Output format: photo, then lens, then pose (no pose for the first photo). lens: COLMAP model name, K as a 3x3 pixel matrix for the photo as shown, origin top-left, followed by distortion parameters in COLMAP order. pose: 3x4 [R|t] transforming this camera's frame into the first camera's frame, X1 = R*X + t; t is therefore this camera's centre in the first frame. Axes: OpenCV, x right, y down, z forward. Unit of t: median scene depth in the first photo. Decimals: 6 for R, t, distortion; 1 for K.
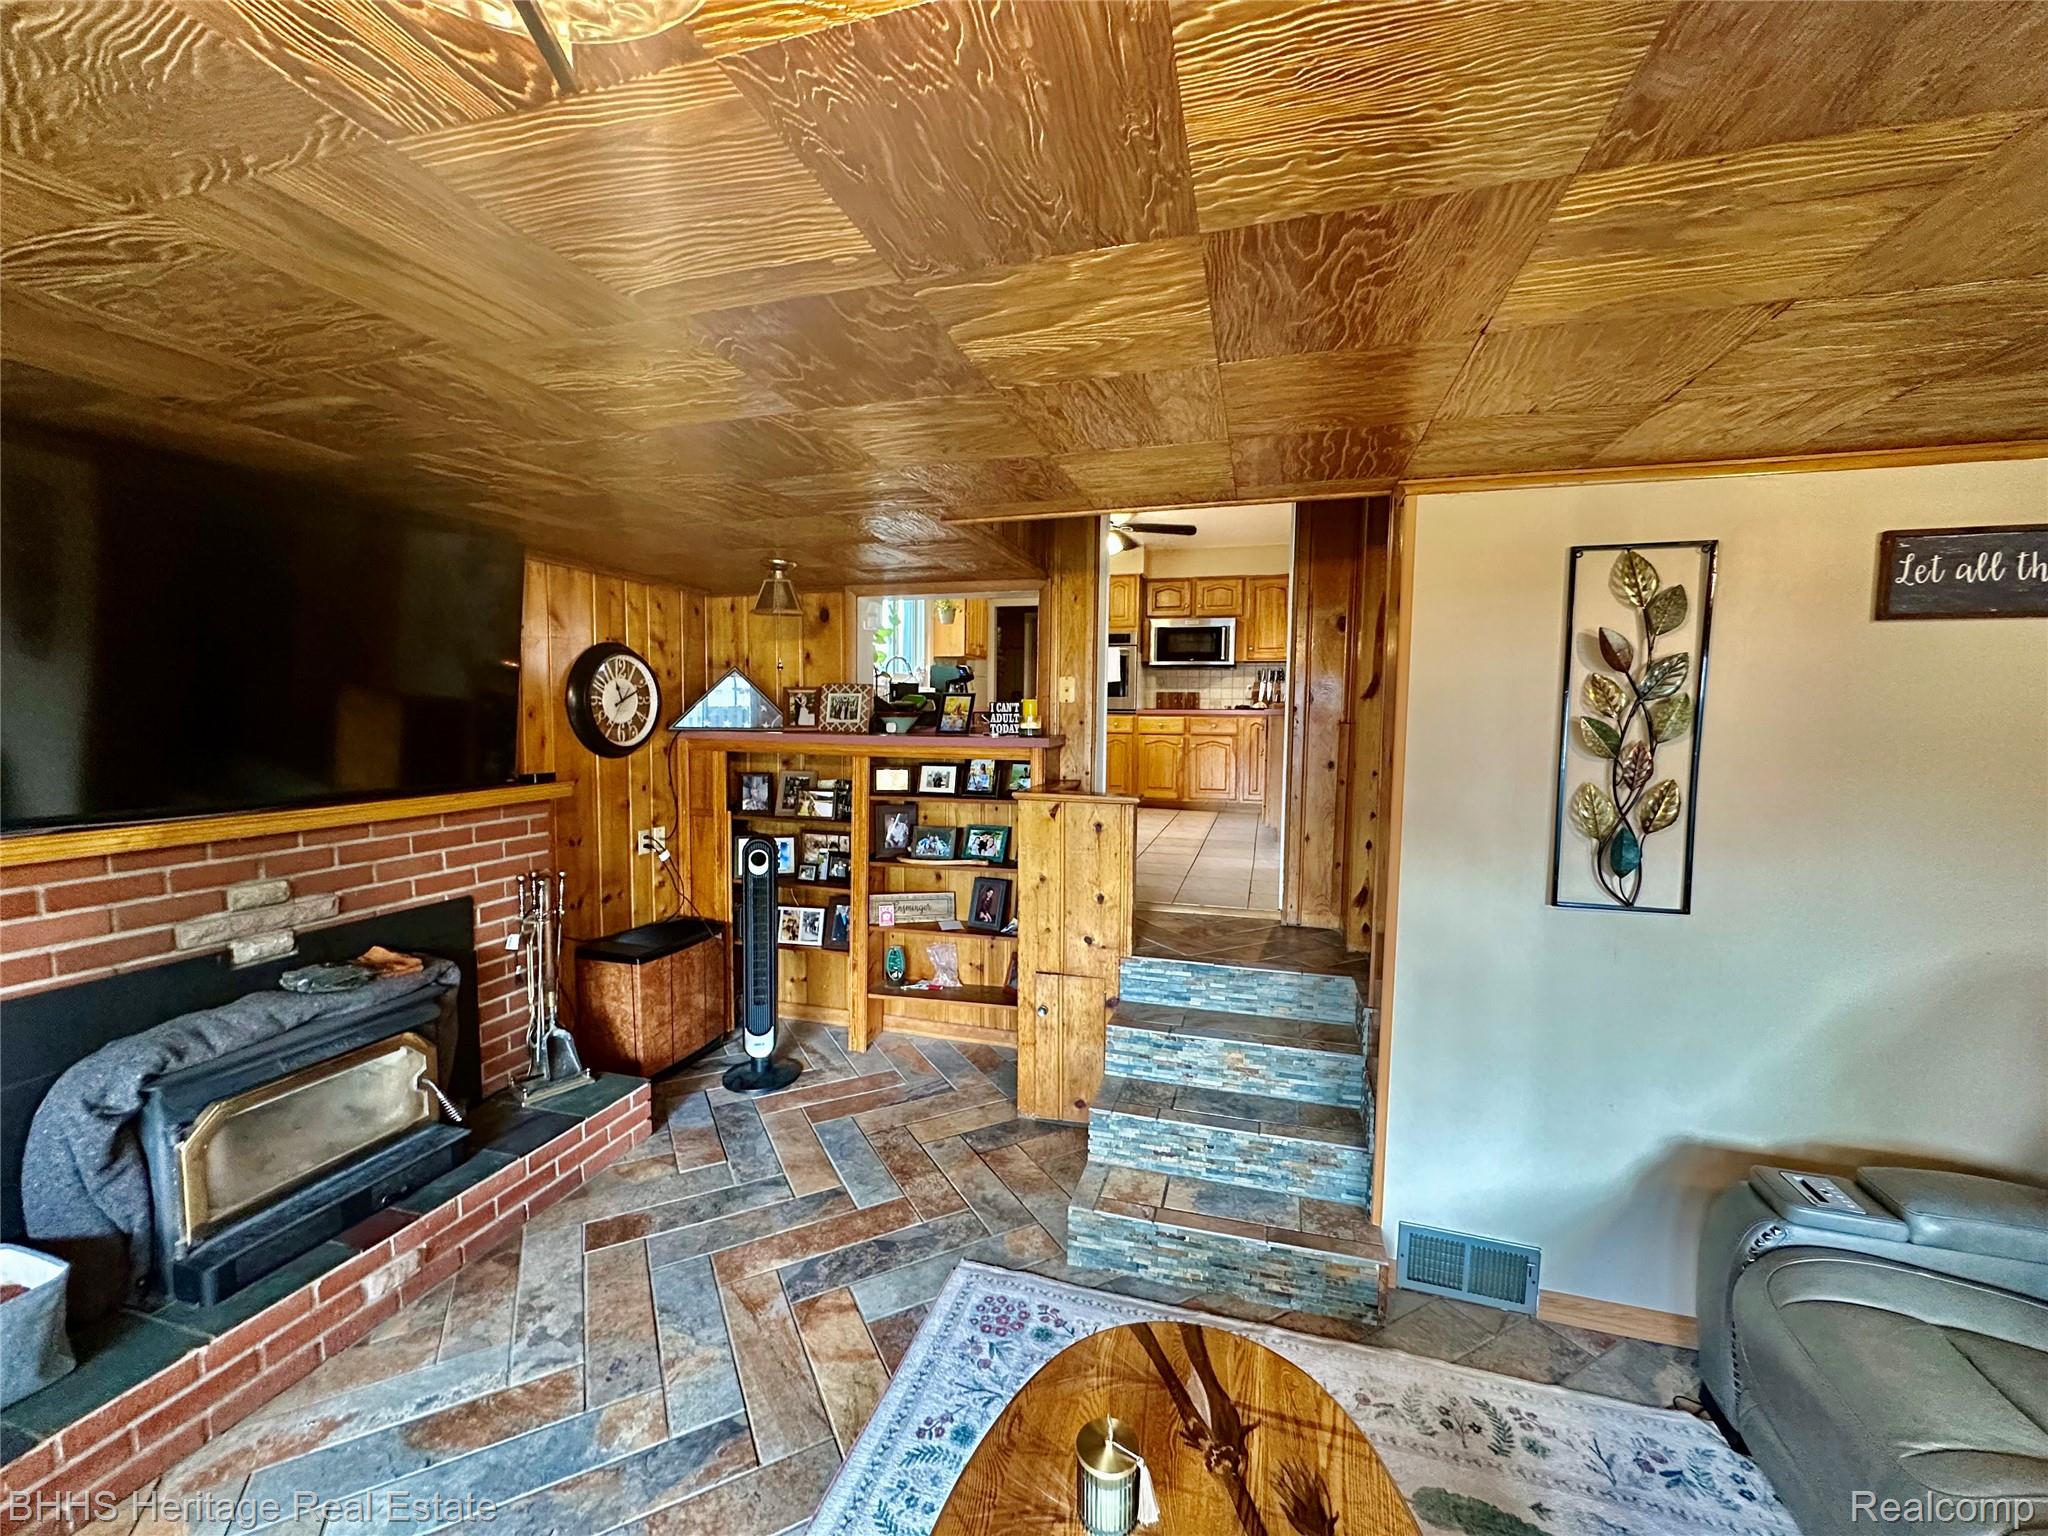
lens RADIAL K [[816.3, 0, 1022.6], [0, 816.3, 769.6], [0, 0, 1]] dist [-0.004189, 0.000959]
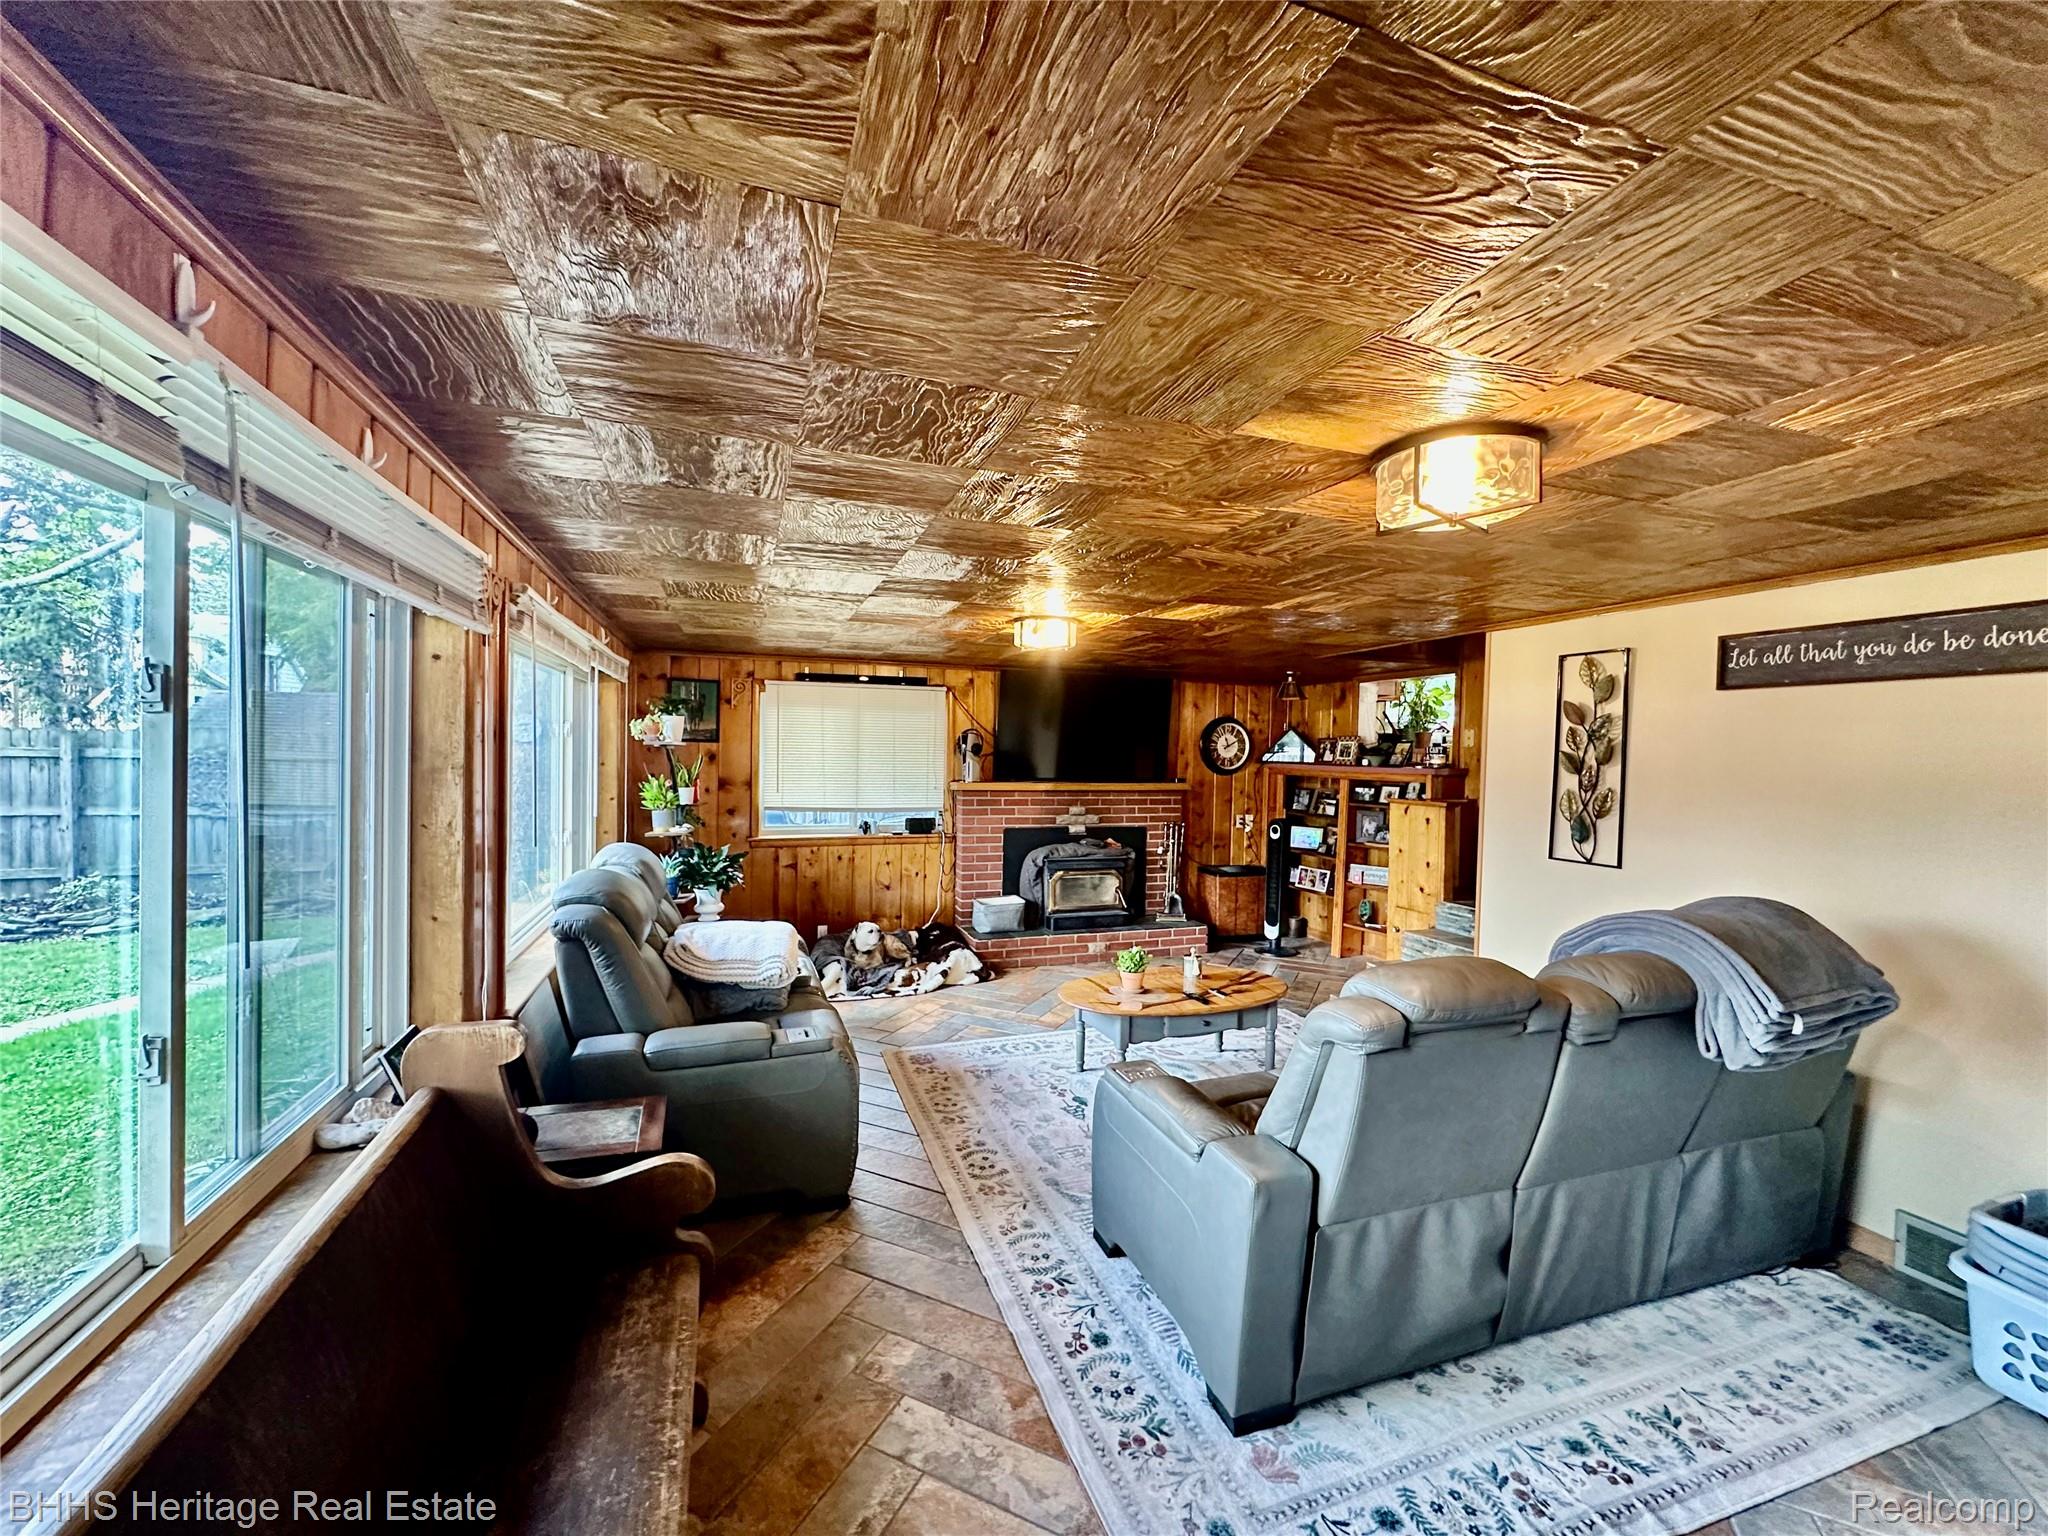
lens RADIAL K [[816.3, 0, 1022.6], [0, 816.3, 769.6], [0, 0, 1]] dist [-0.004189, 0.000959]
pose [[0.588089, 0.020598, -0.808534, 0.992411], [-0.072059, 0.997035, -0.027012, 0.074765], [0.805580, 0.074148, 0.587830, -0.674667]]
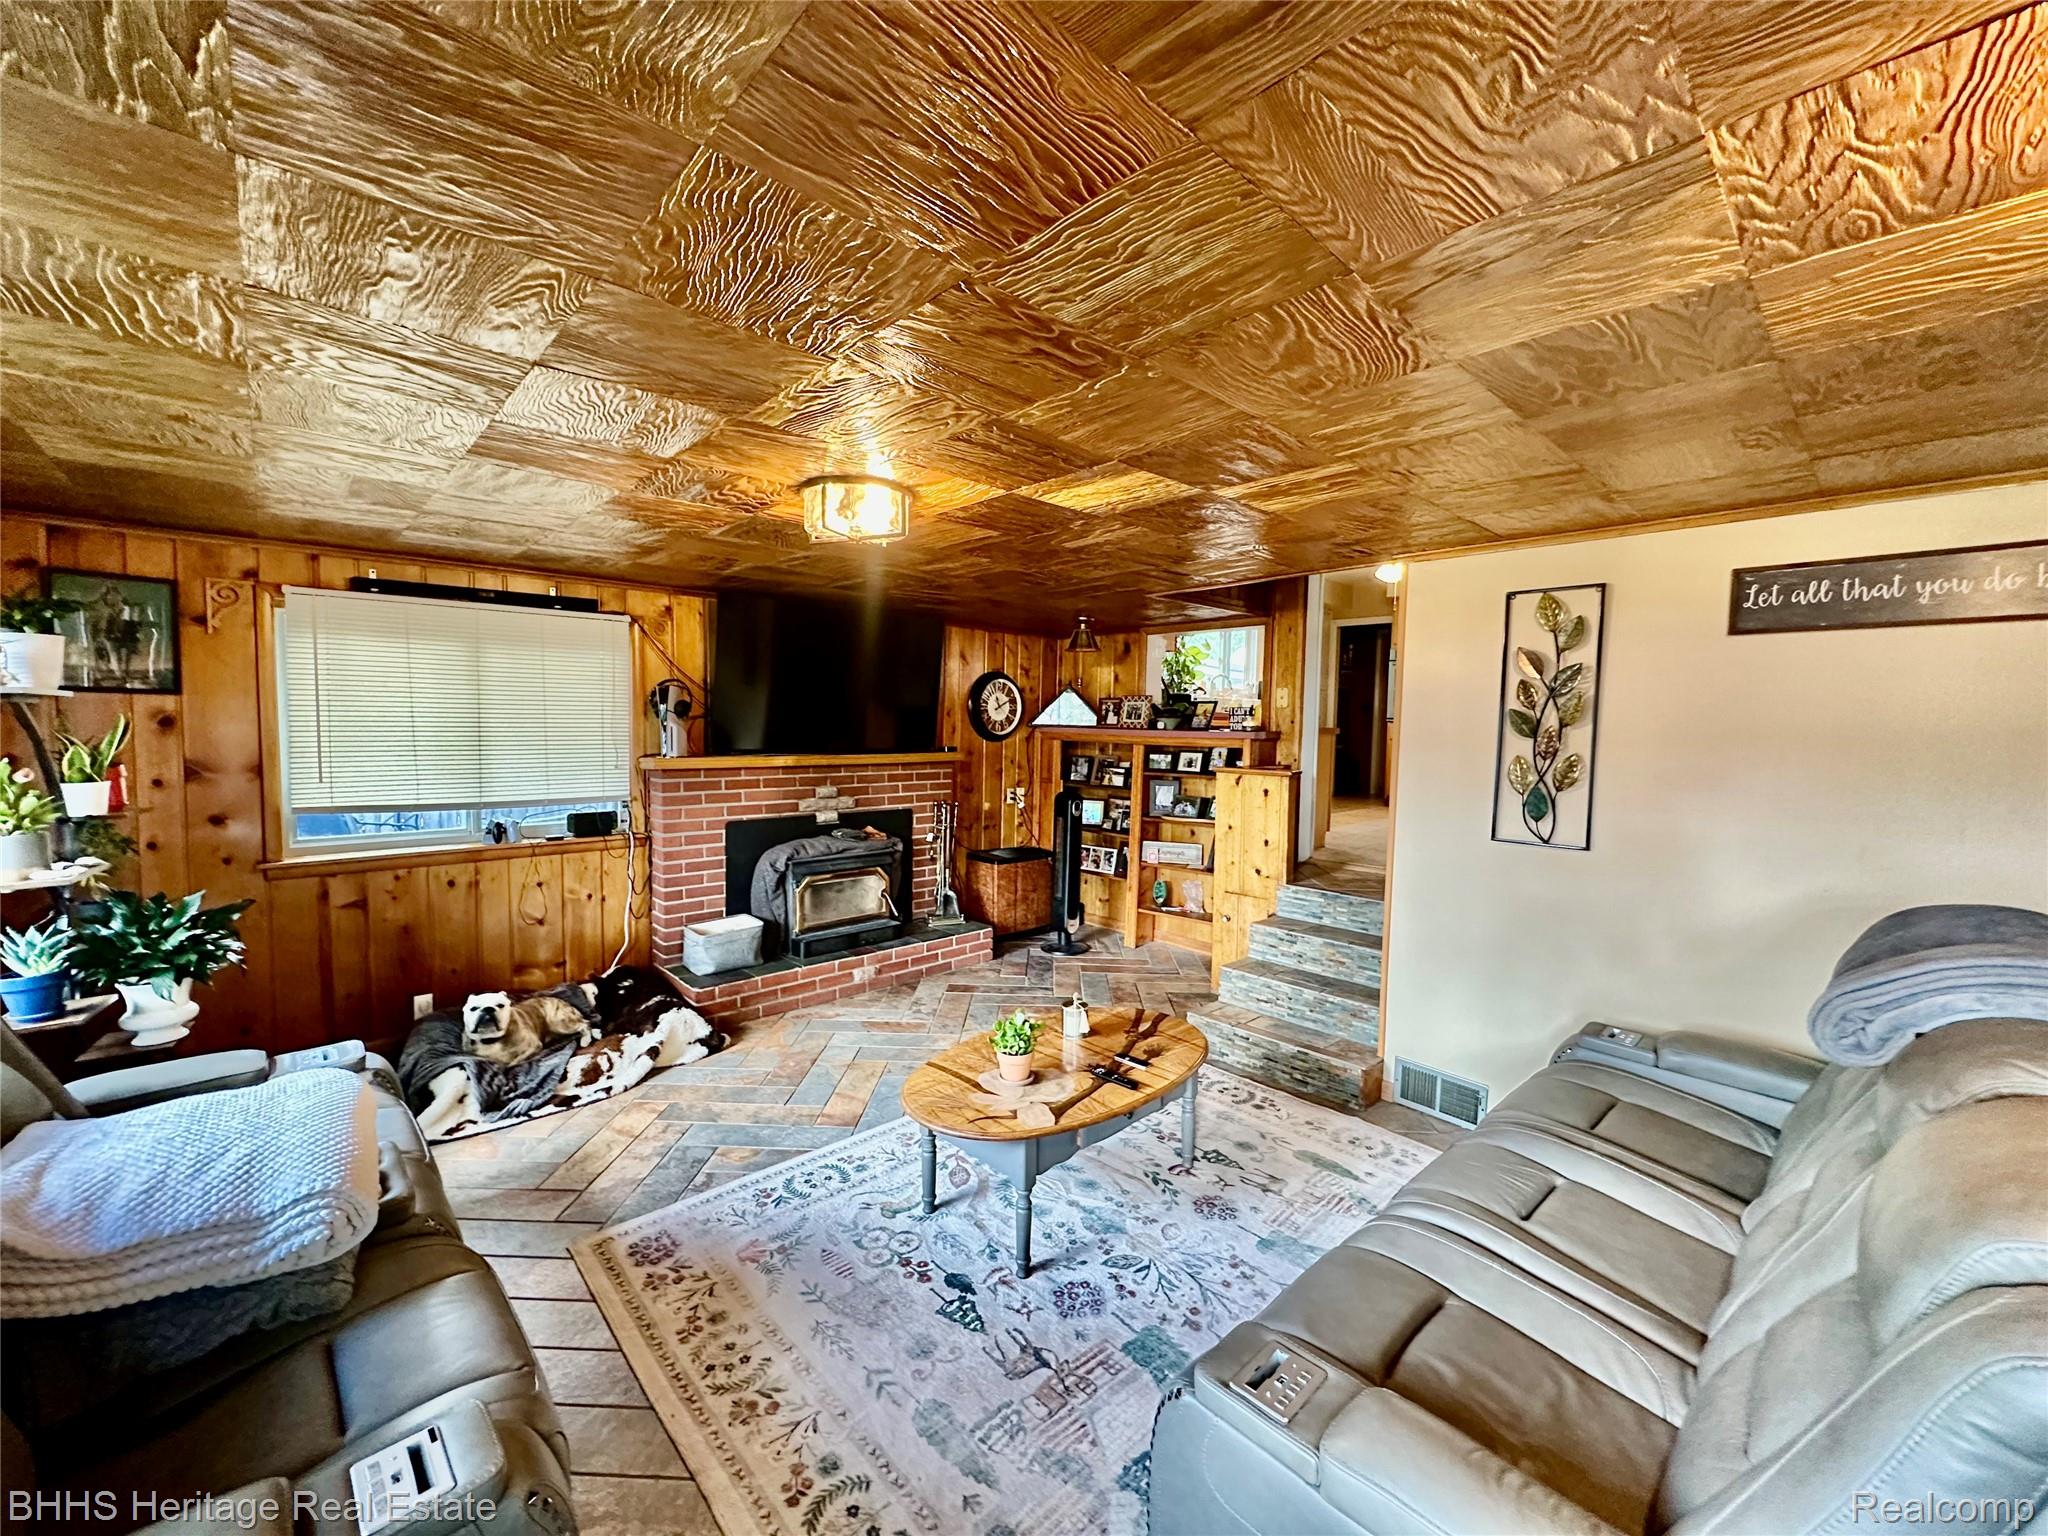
lens RADIAL K [[816.3, 0, 1022.6], [0, 816.3, 769.6], [0, 0, 1]] dist [-0.004189, 0.000959]
pose [[0.862289, 0.034974, -0.505207, 0.468898], [-0.045564, 0.998924, -0.008618, 0.065765], [0.504363, 0.030451, 0.862955, -0.474597]]
